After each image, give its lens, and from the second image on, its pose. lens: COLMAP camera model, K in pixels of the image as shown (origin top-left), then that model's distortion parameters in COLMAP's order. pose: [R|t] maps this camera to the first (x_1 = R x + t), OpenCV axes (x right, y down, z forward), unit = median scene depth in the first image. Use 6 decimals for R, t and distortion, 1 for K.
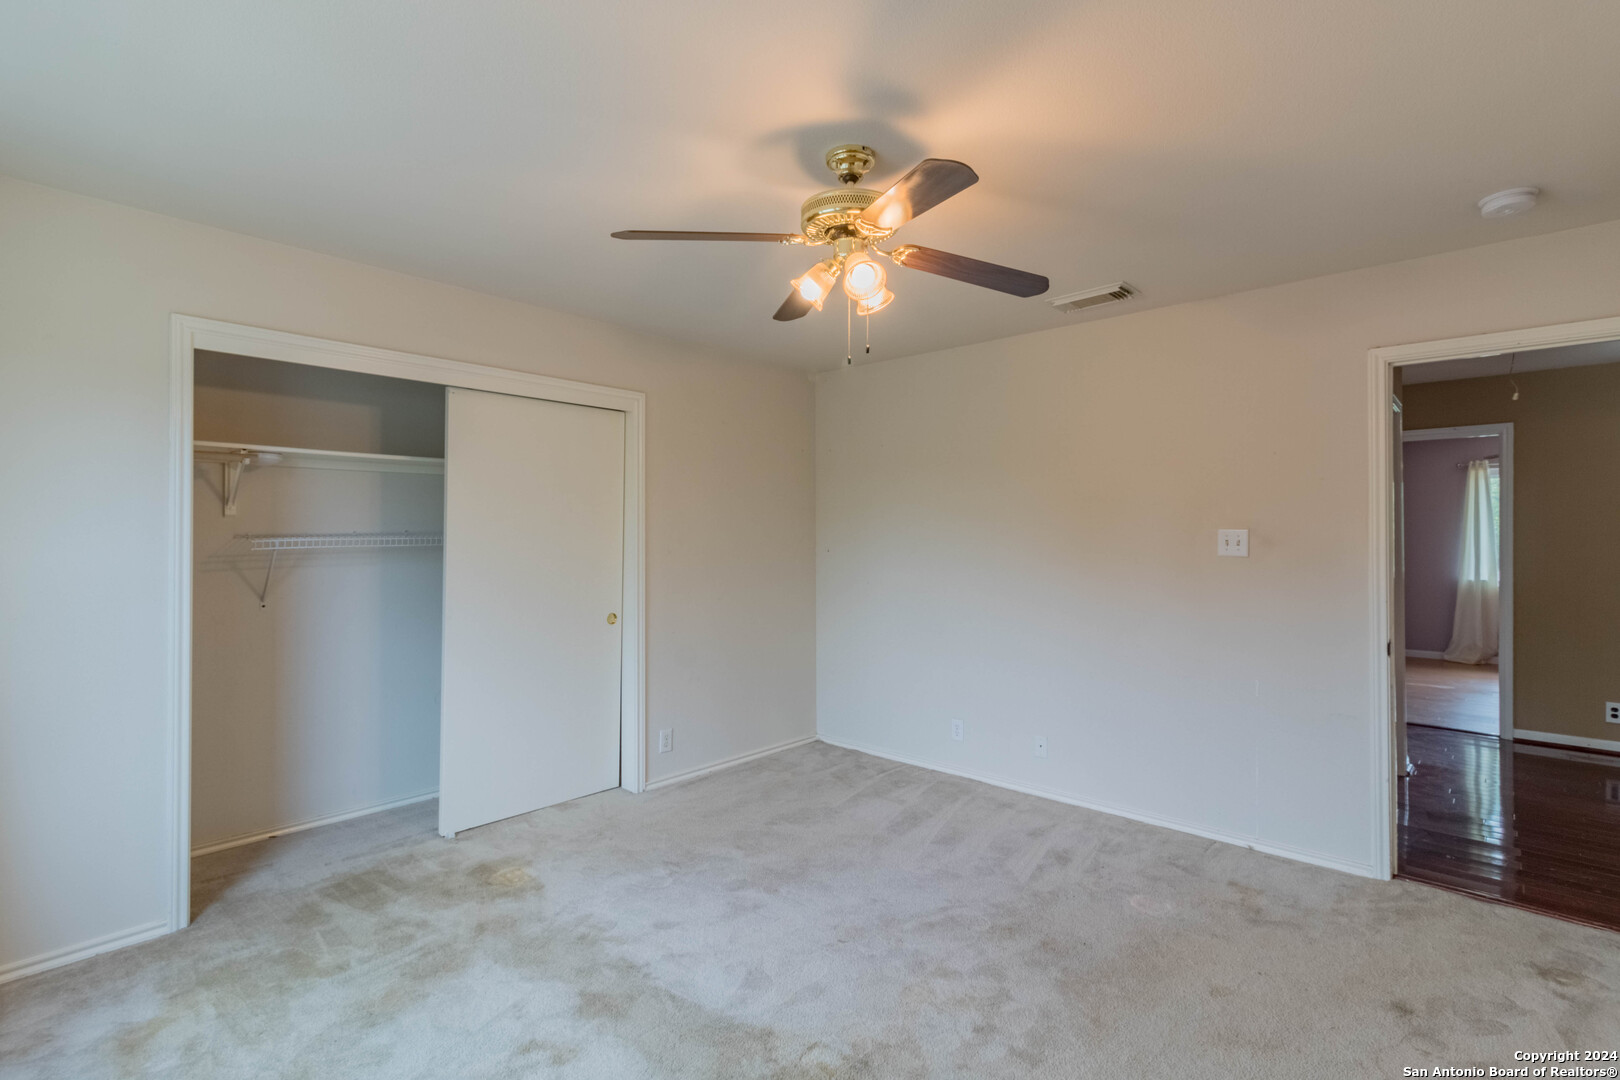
lens RADIAL K [[753.7, 0, 826.5], [0, 753.7, 539.7], [0, 0, 1]] dist [0.003409, 0.000752]
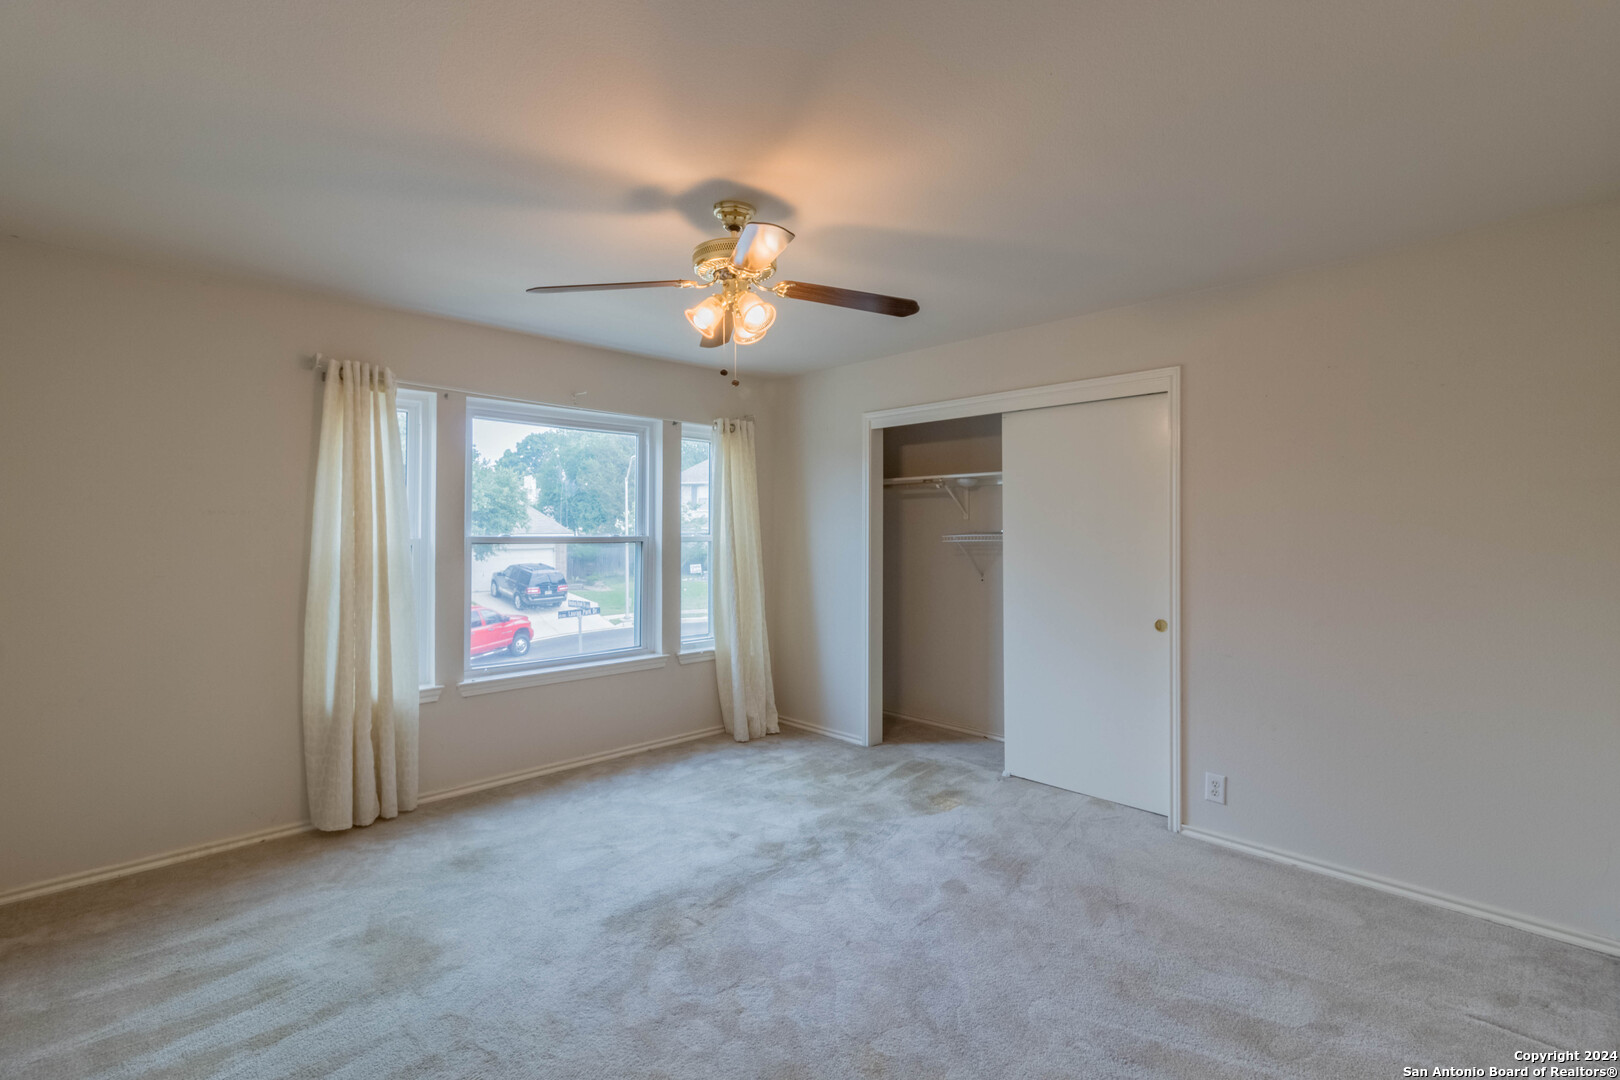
lens RADIAL K [[753.7, 0, 813.8], [0, 753.7, 531.2], [0, 0, 1]] dist [0.003409, 0.000752]
pose [[-0.072441, -0.003511, -0.997367, 0.806306], [-0.007462, 0.999968, -0.002978, -0.001861], [0.997345, 0.007227, -0.072465, 0.818350]]
